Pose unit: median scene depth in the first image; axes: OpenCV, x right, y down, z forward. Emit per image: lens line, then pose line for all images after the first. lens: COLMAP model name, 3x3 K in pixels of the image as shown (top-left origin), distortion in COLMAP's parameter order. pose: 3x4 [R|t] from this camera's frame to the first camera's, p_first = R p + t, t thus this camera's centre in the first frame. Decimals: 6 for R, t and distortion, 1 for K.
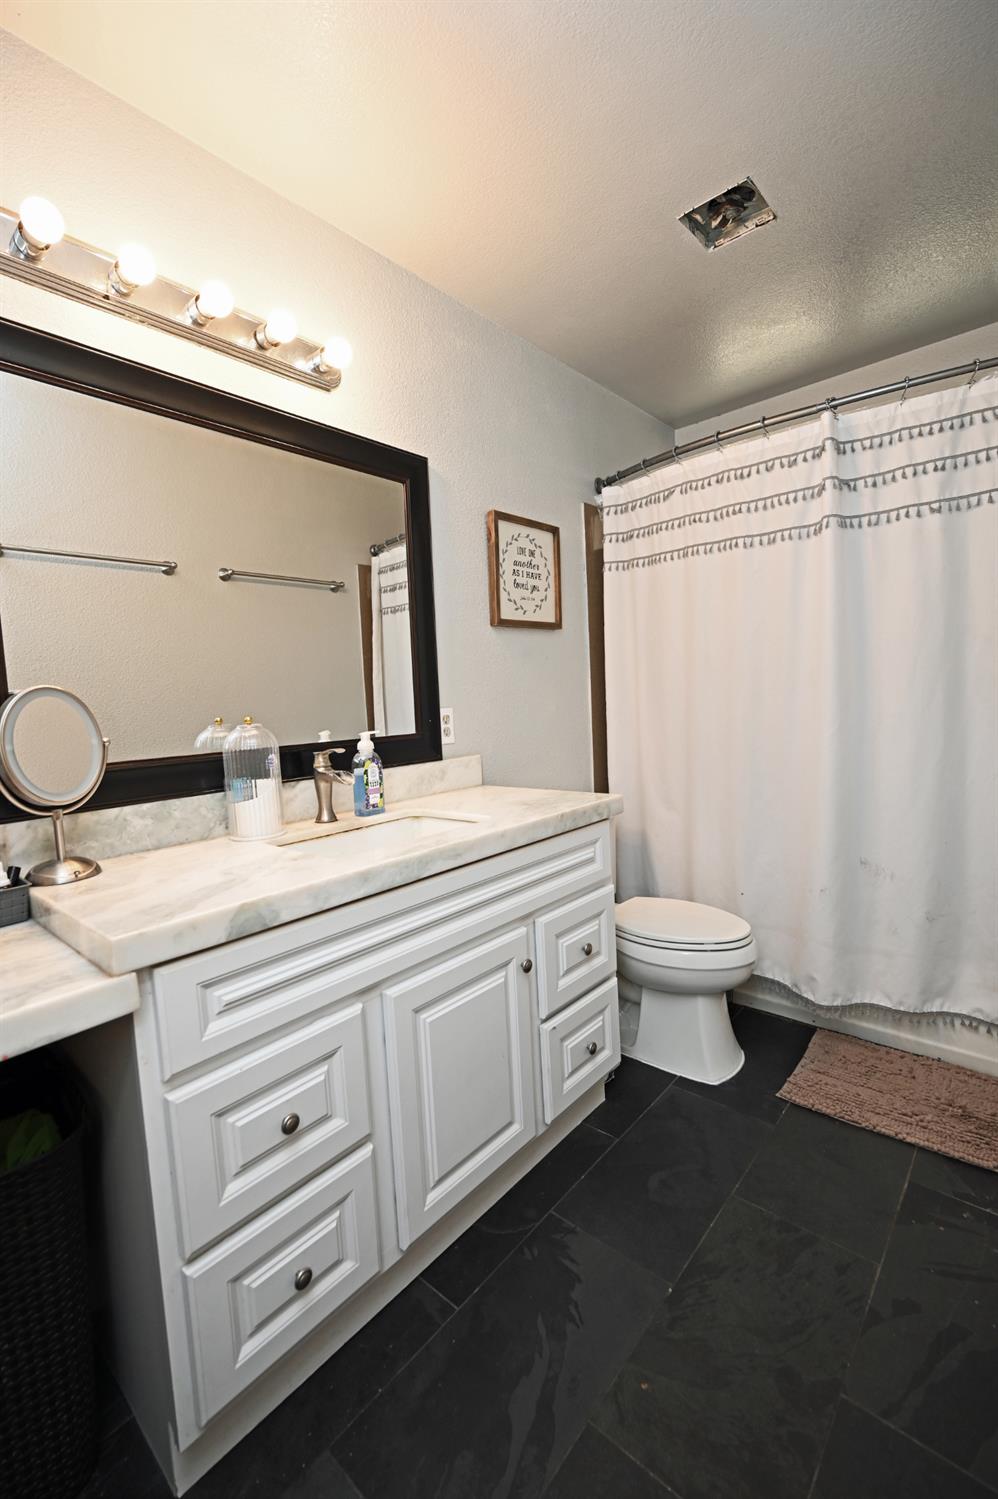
lens RADIAL K [[630.9, 0, 505.6], [0, 630.9, 748.4], [0, 0, 1]] dist [-0.010549, 0.000594]
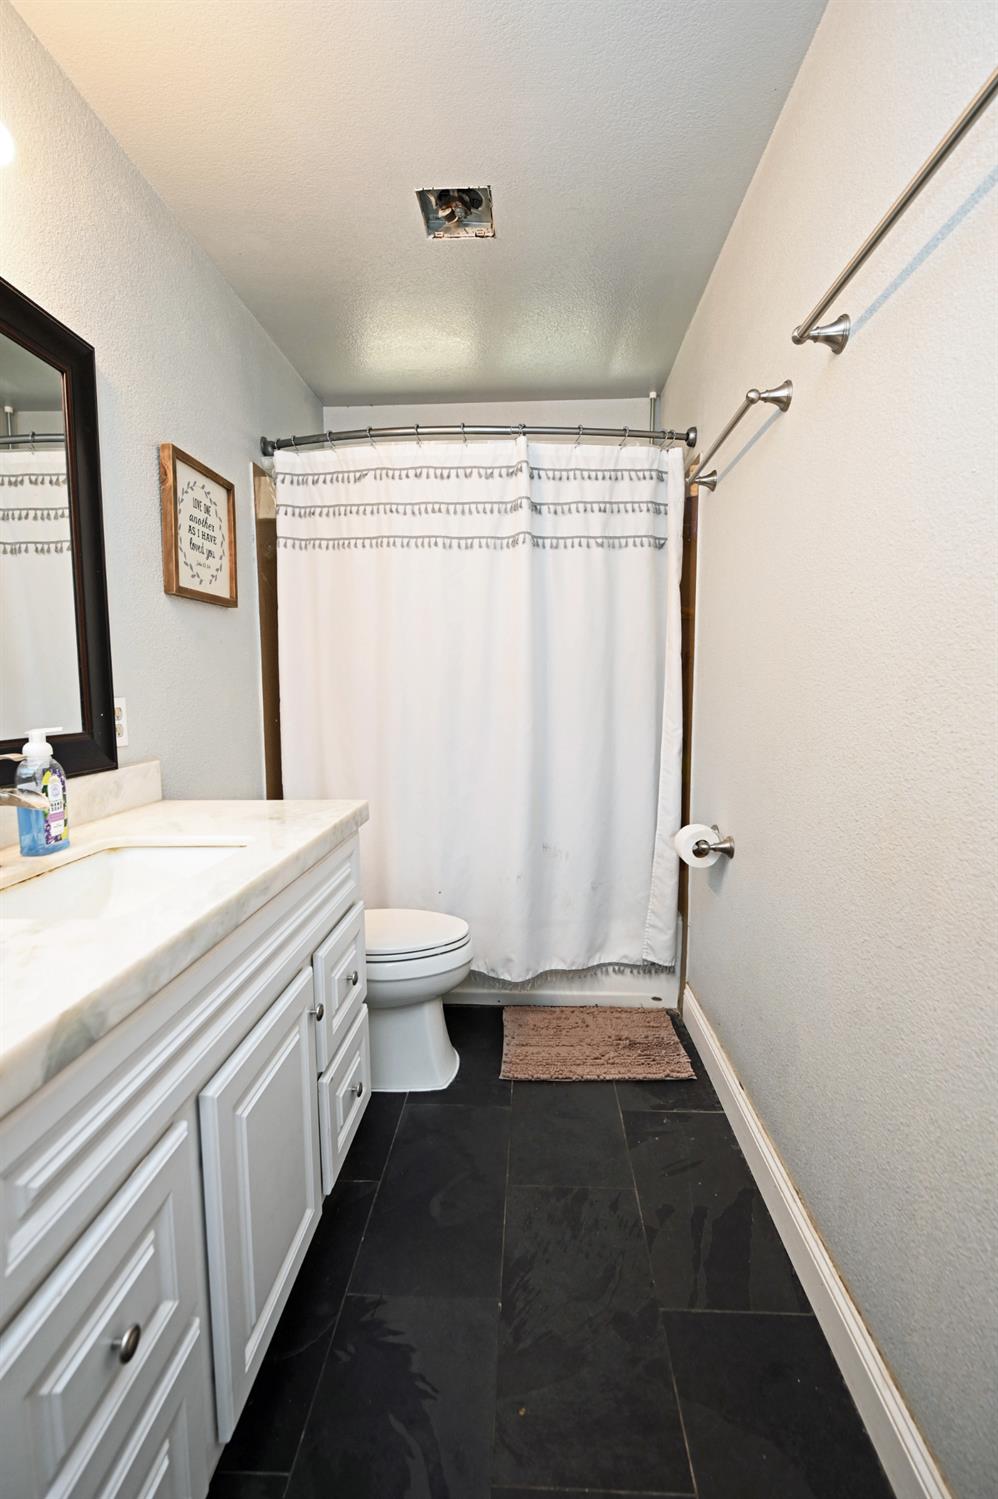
lens RADIAL K [[664.9, 0, 499.0], [0, 664.9, 749.5], [0, 0, 1]] dist [-0.003952, -0.000925]
pose [[0.781879, -0.016873, 0.623202, -0.236093], [0.018807, 0.999817, 0.003474, 0.001782], [-0.623147, 0.009004, 0.782053, 0.123842]]
